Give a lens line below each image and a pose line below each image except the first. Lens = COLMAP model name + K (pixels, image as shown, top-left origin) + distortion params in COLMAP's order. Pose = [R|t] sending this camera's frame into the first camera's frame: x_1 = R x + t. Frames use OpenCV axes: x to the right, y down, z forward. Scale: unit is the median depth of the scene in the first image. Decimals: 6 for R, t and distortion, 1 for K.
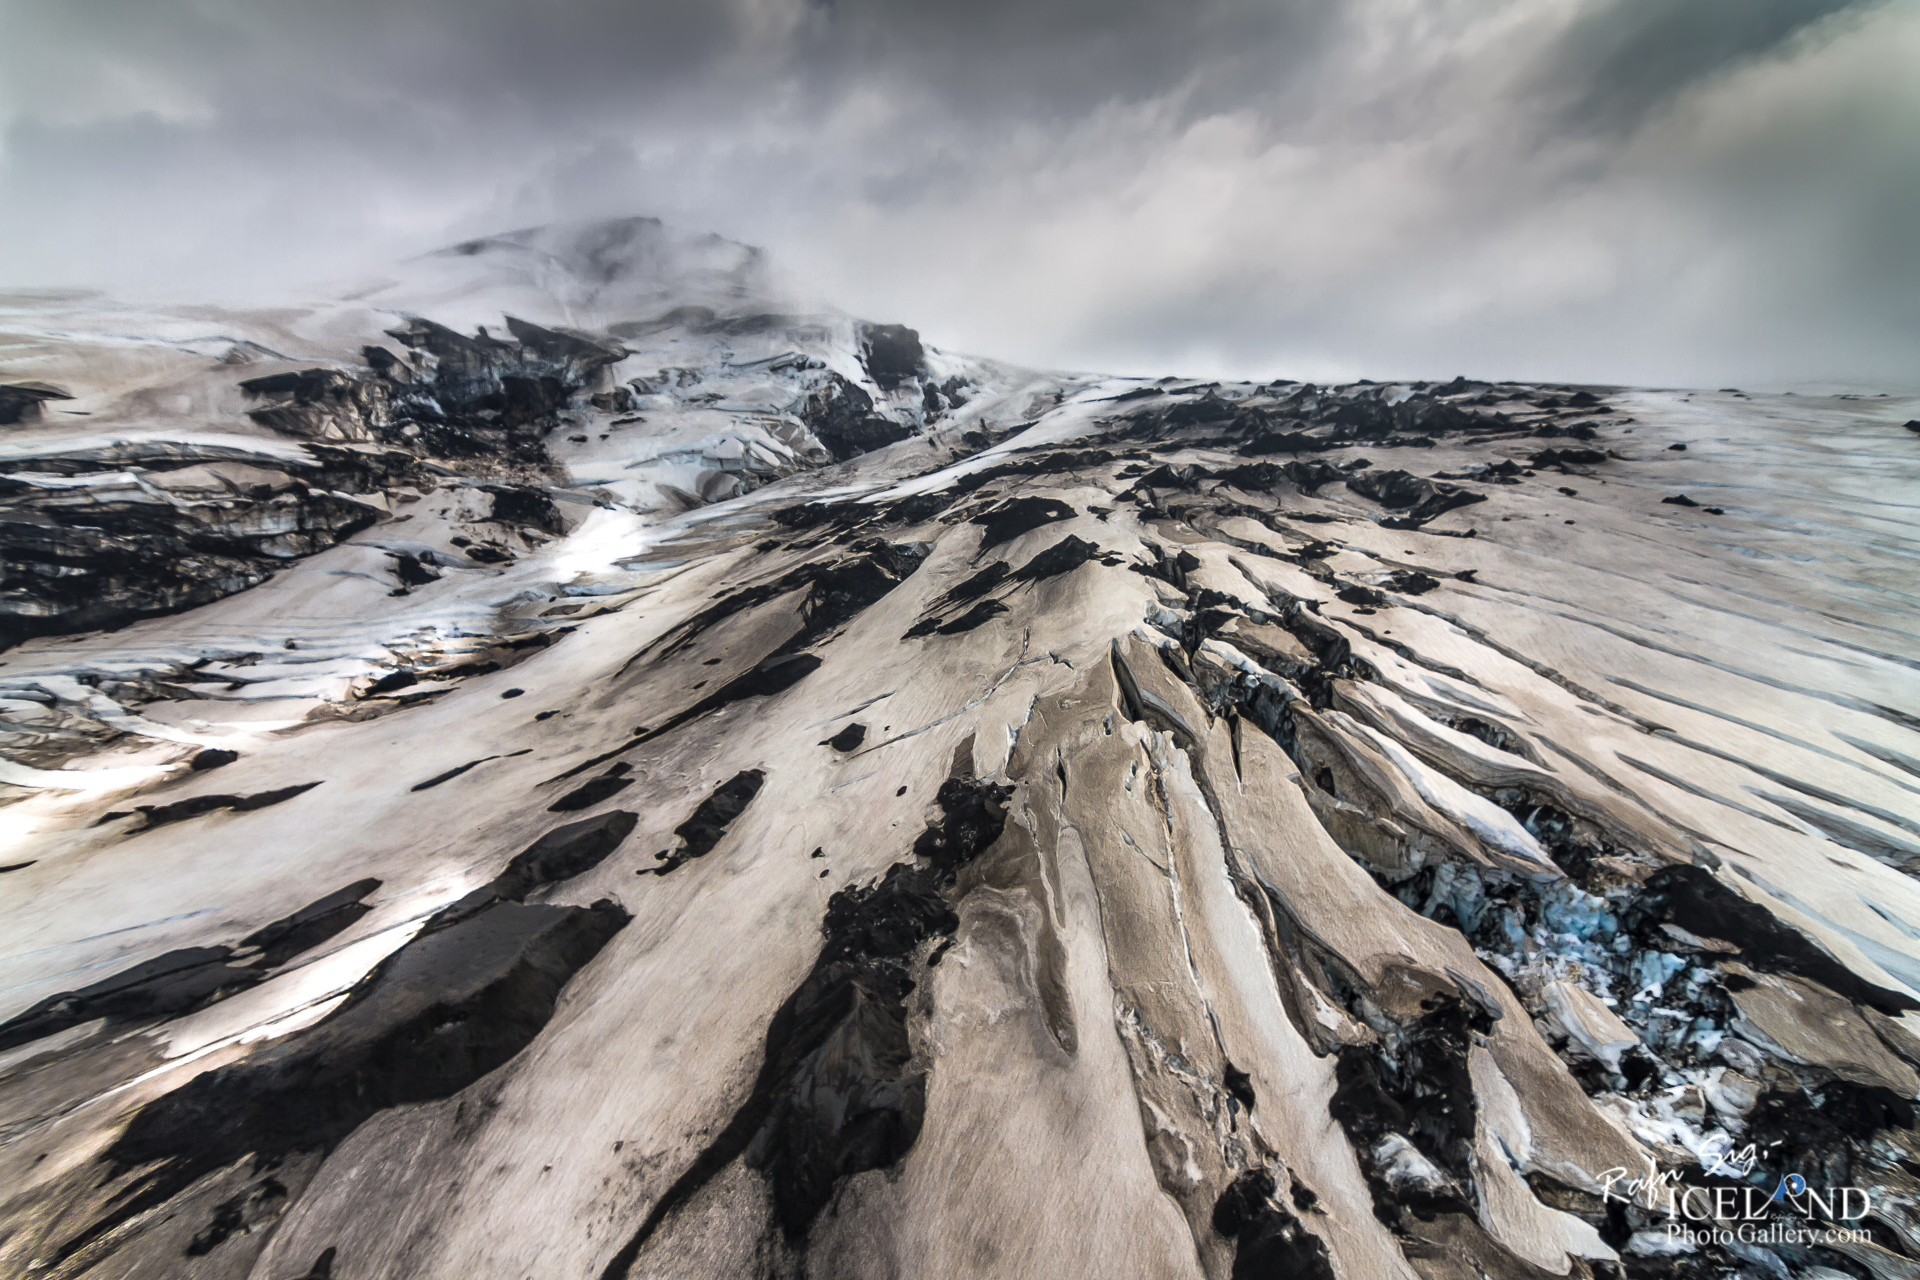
lens RADIAL K [[989.2, 0, 964.2], [0, 989.2, 648.4], [0, 0, 1]] dist [-0.004931, 0.006845]
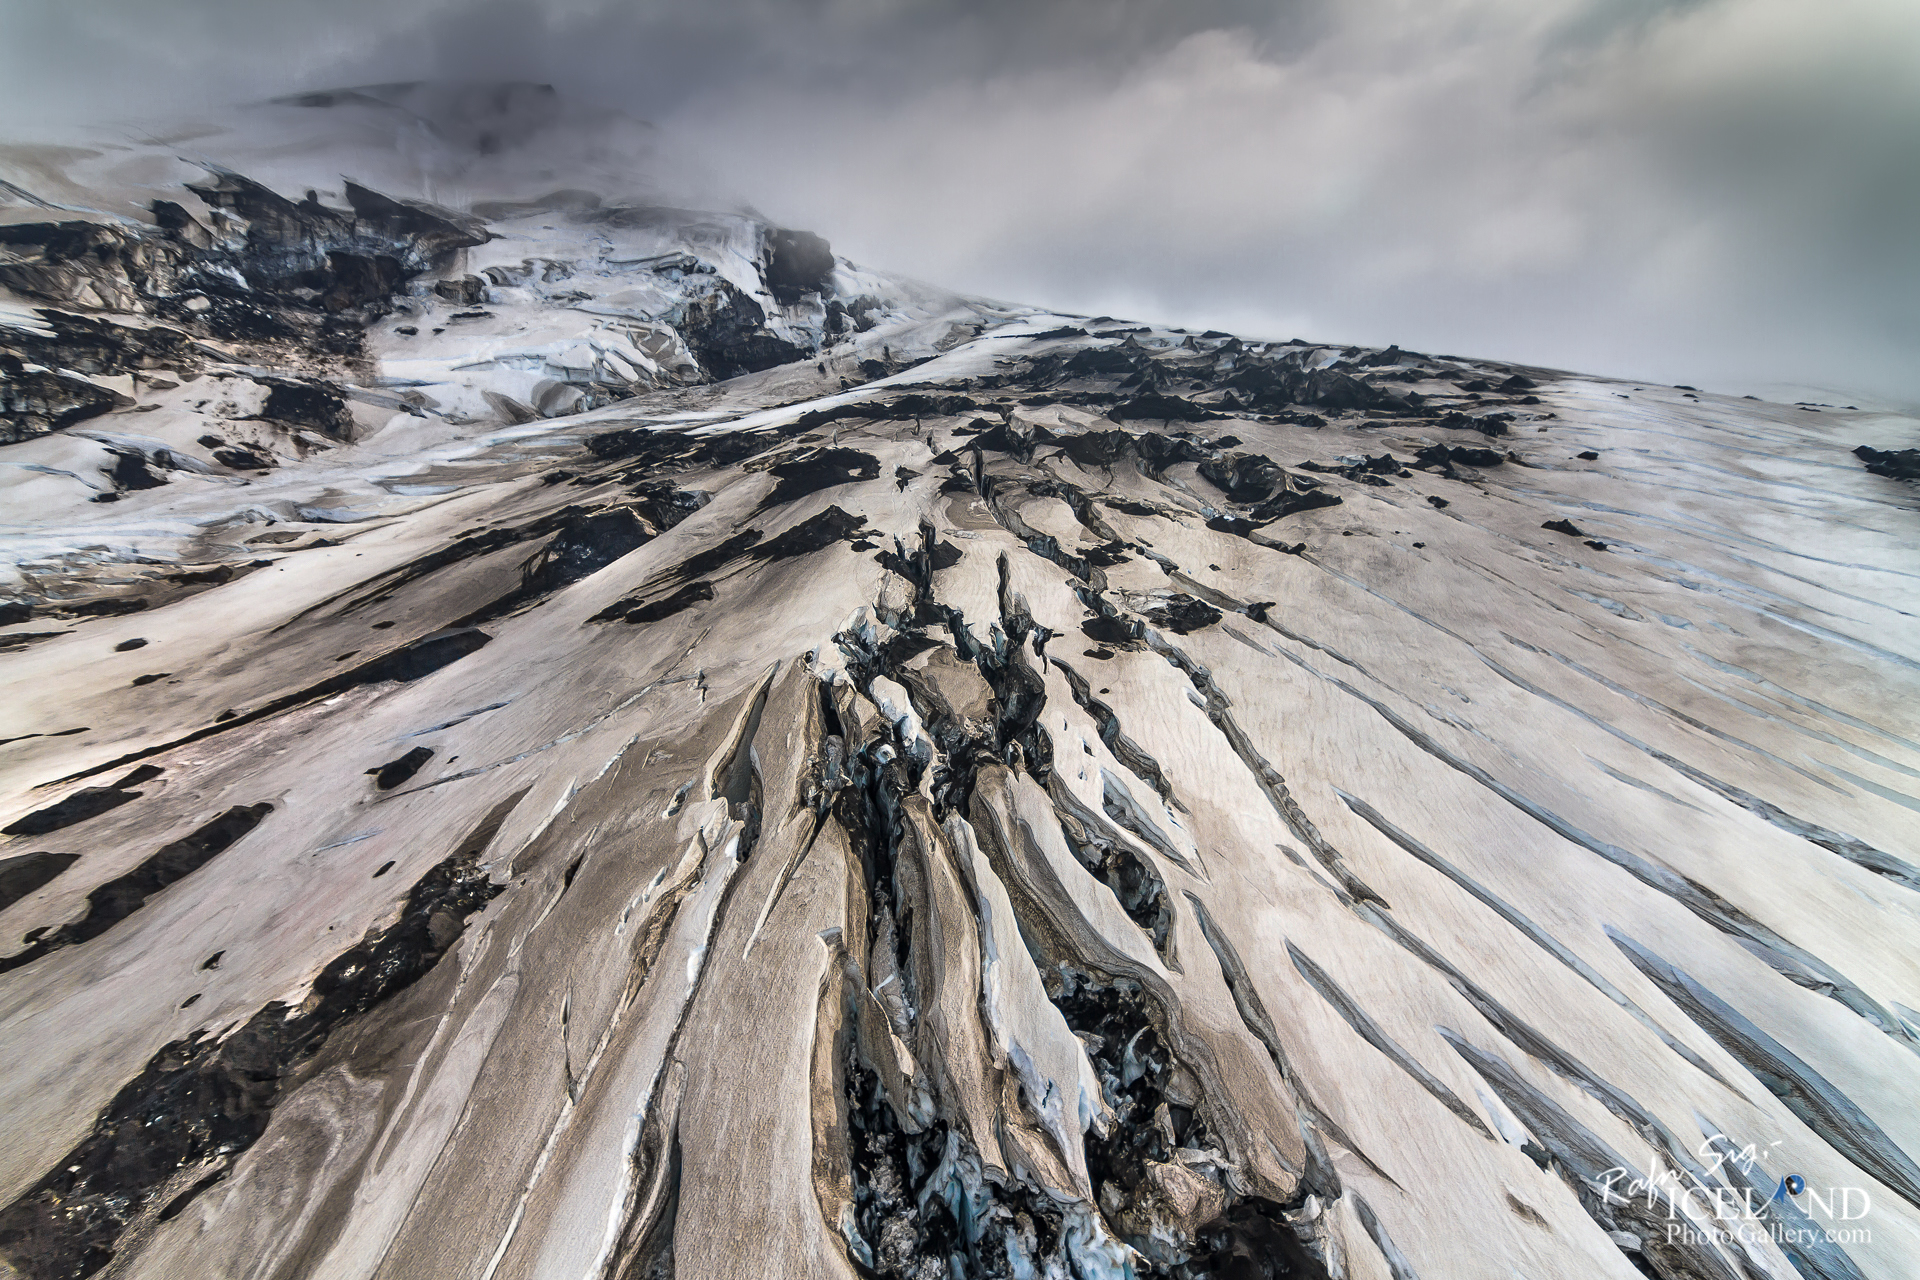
lens RADIAL K [[989.2, 0, 964.2], [0, 989.2, 648.4], [0, 0, 1]] dist [-0.004931, 0.006845]
pose [[0.996602, 0.079124, 0.022897, 0.152664], [-0.080593, 0.994100, 0.072590, -0.048180], [-0.017018, -0.074189, 0.997099, 0.126887]]
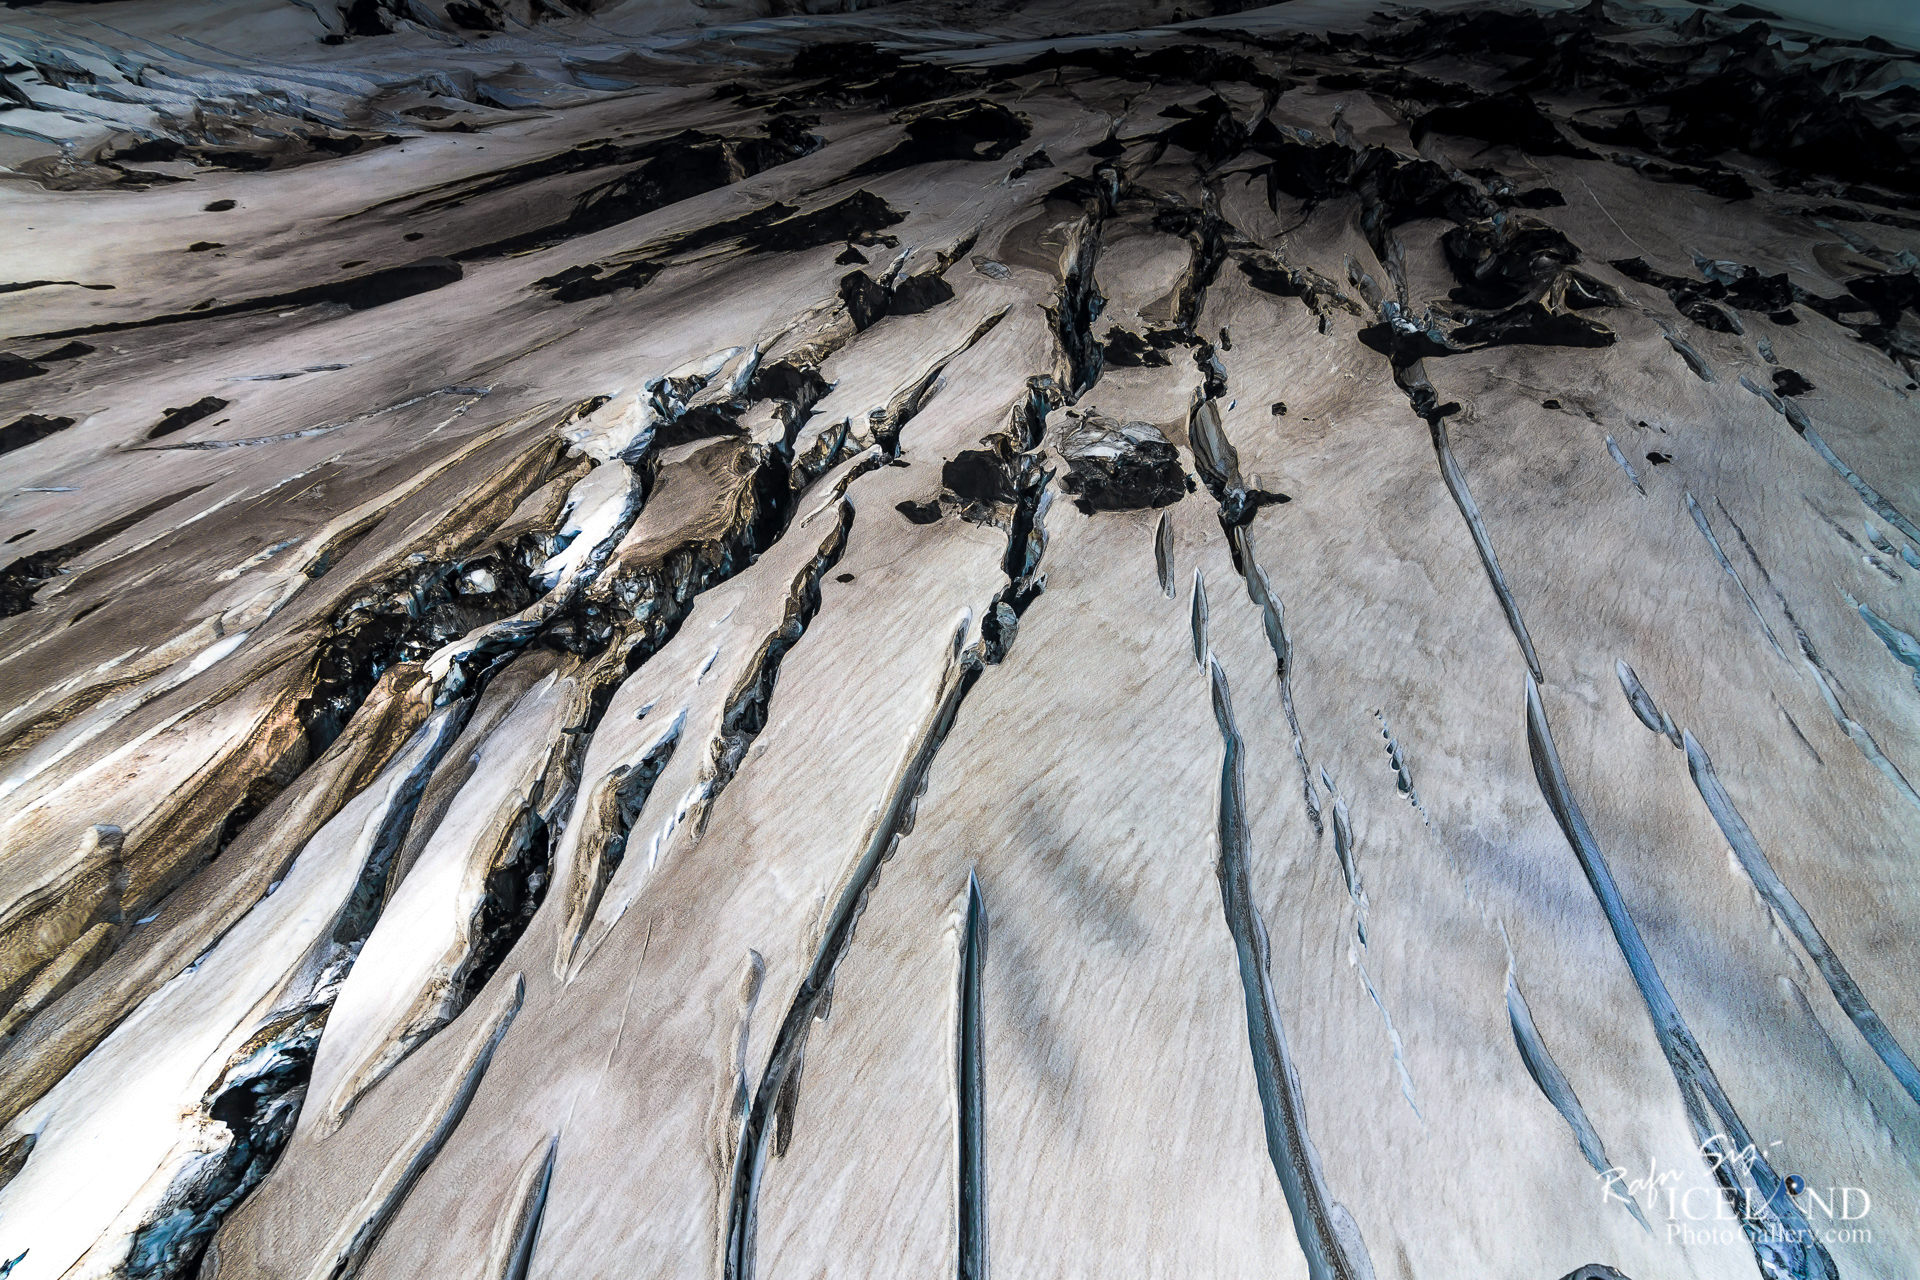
lens RADIAL K [[989.2, 0, 964.2], [0, 989.2, 648.4], [0, 0, 1]] dist [-0.004931, 0.006845]
pose [[0.889640, 0.389509, -0.238376, 0.311344], [-0.264078, 0.864673, 0.427322, -0.109076], [0.372563, -0.317213, 0.872108, 0.291254]]
